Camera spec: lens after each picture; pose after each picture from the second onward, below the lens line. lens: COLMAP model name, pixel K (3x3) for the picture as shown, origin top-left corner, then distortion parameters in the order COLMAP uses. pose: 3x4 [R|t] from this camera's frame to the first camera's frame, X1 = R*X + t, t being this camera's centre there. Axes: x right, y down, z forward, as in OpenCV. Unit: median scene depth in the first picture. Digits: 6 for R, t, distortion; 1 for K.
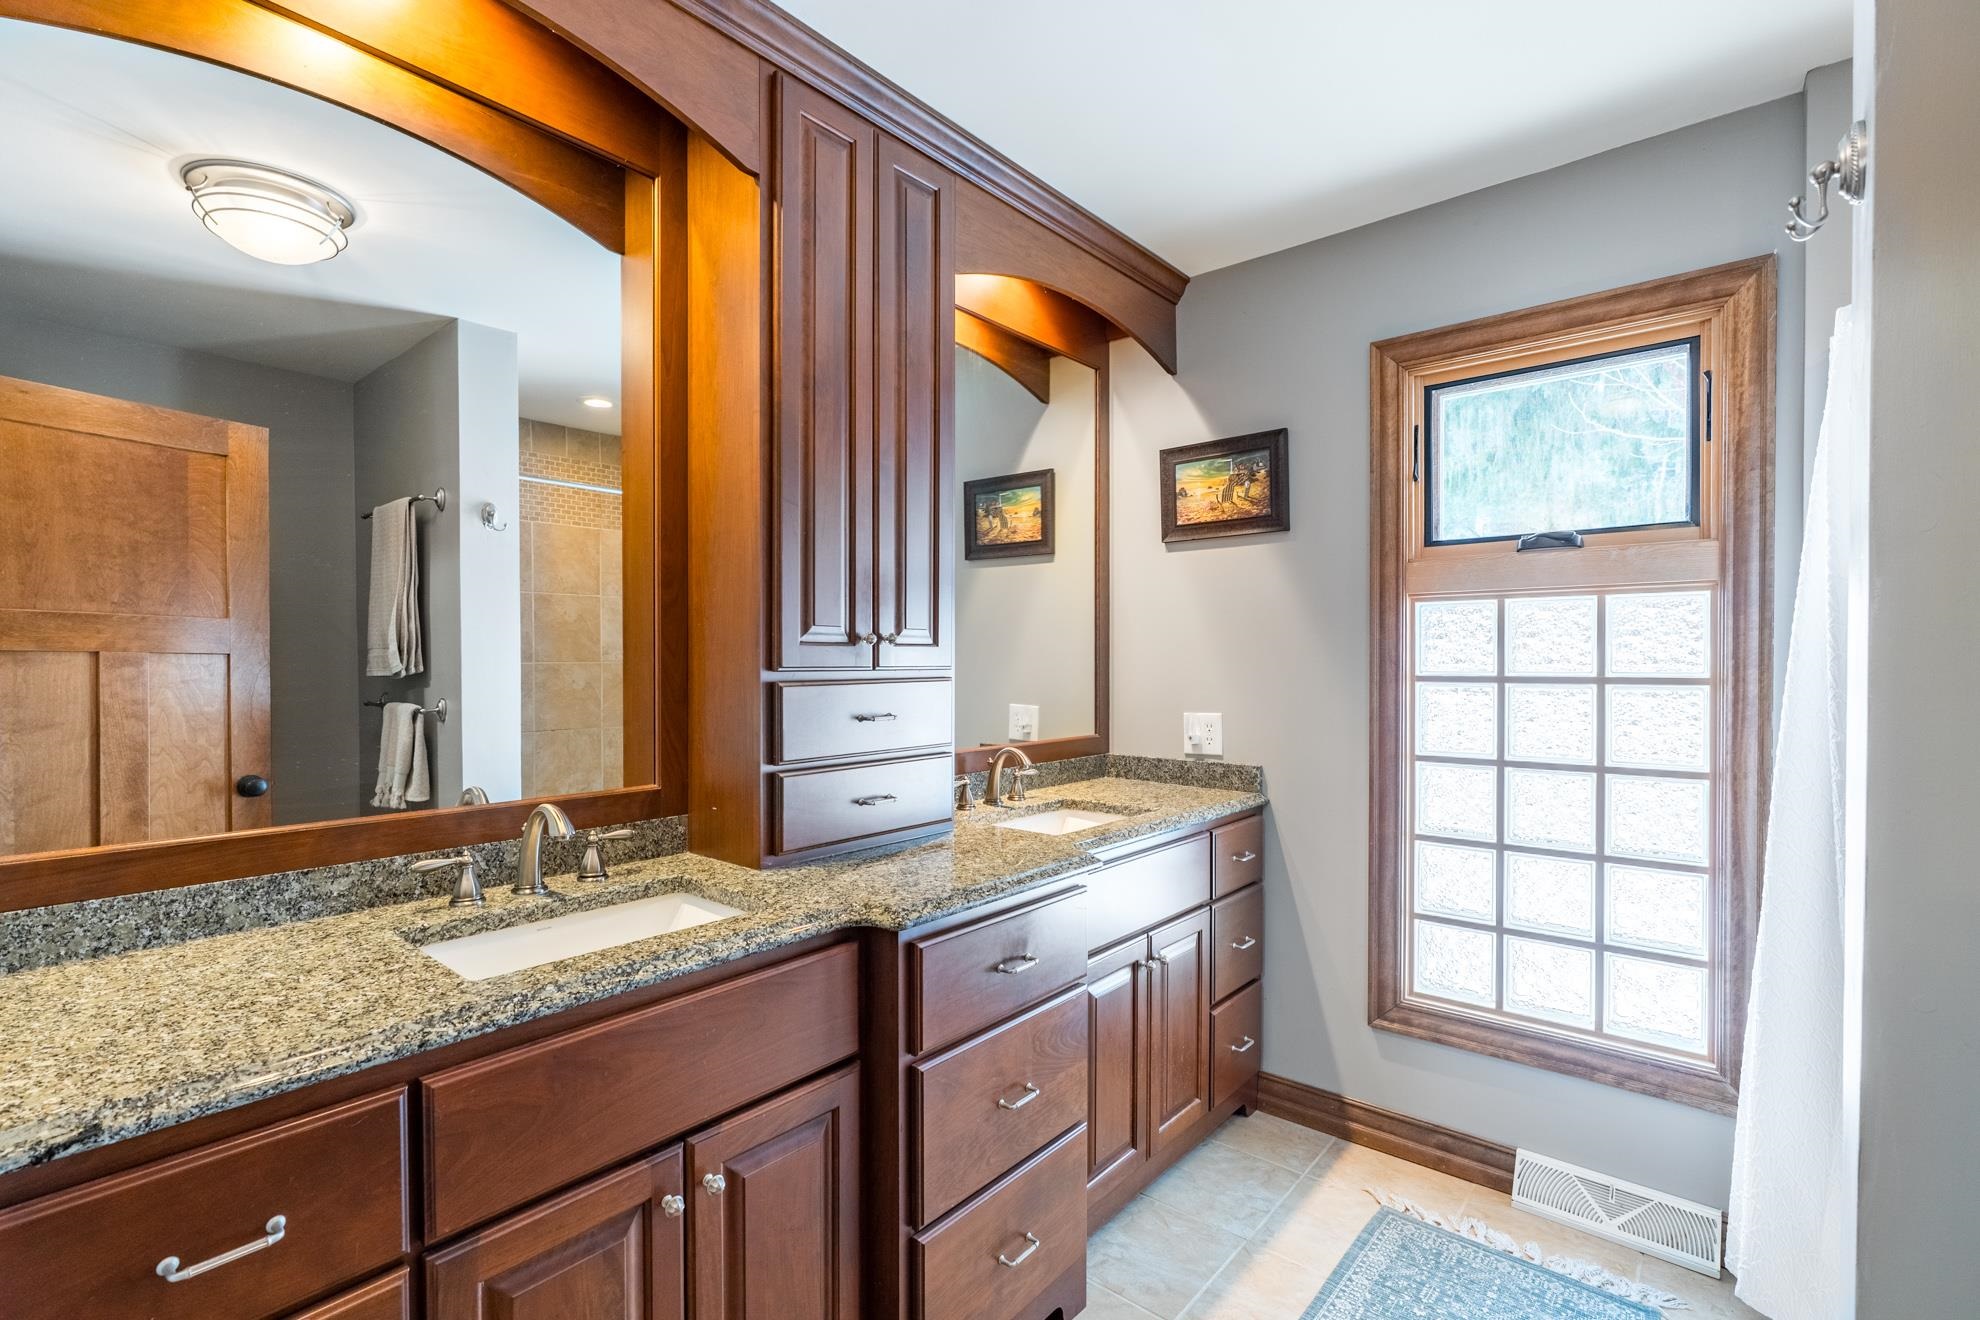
lens RADIAL K [[907.7, 0, 978.1], [0, 907.7, 667.6], [0, 0, 1]] dist [-0.010594, 0.002527]
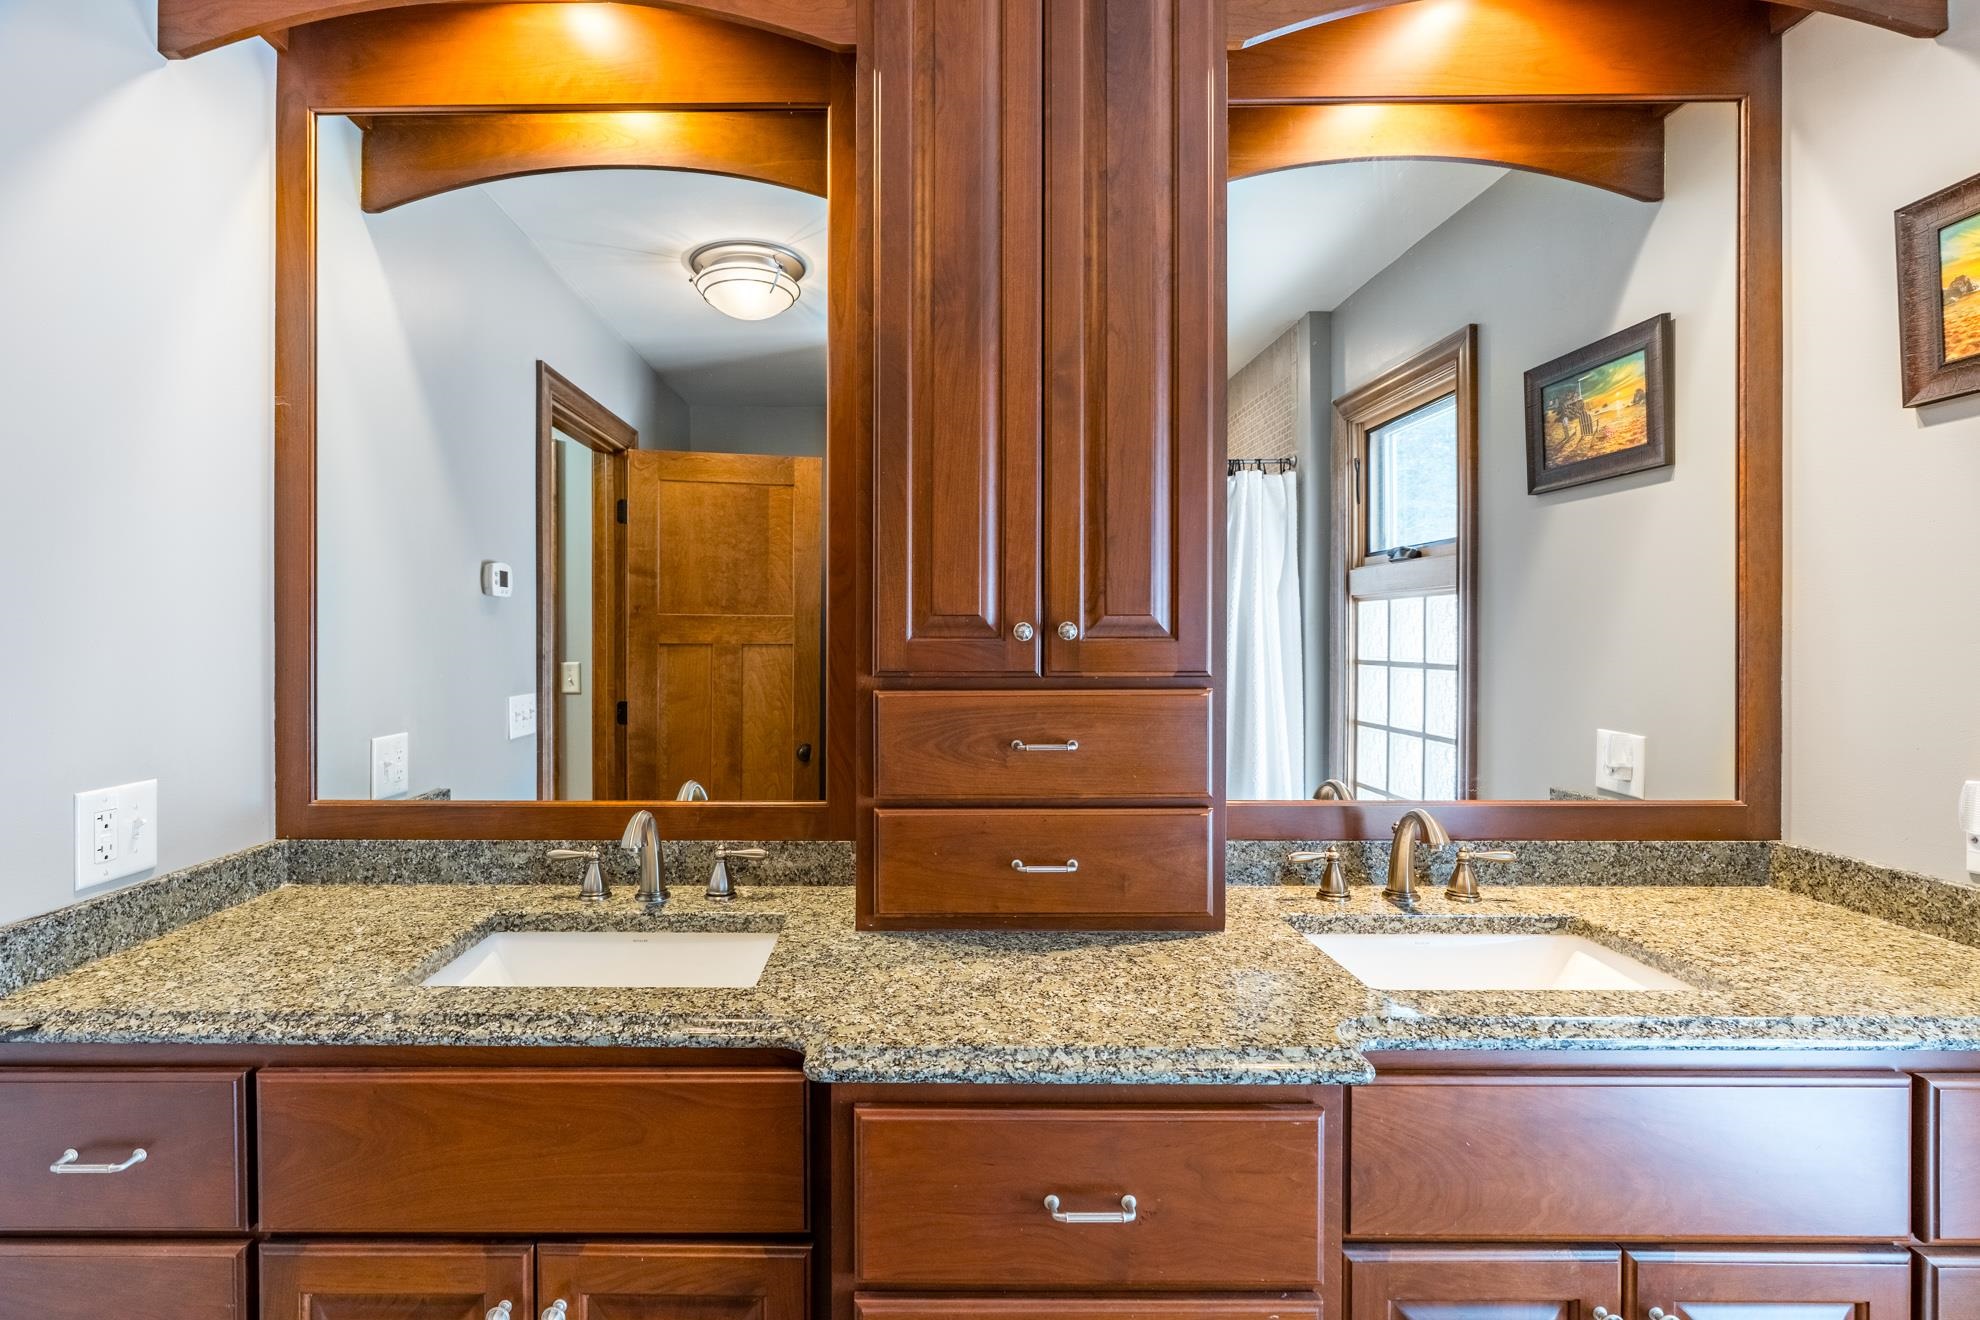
lens RADIAL K [[907.7, 0, 988.9], [0, 907.7, 643.2], [0, 0, 1]] dist [-0.010594, 0.002527]
pose [[0.642063, 0.002194, -0.766649, 0.299426], [-0.005062, 0.999986, -0.001378, -0.016502], [0.766635, 0.004765, 0.642065, 0.405109]]
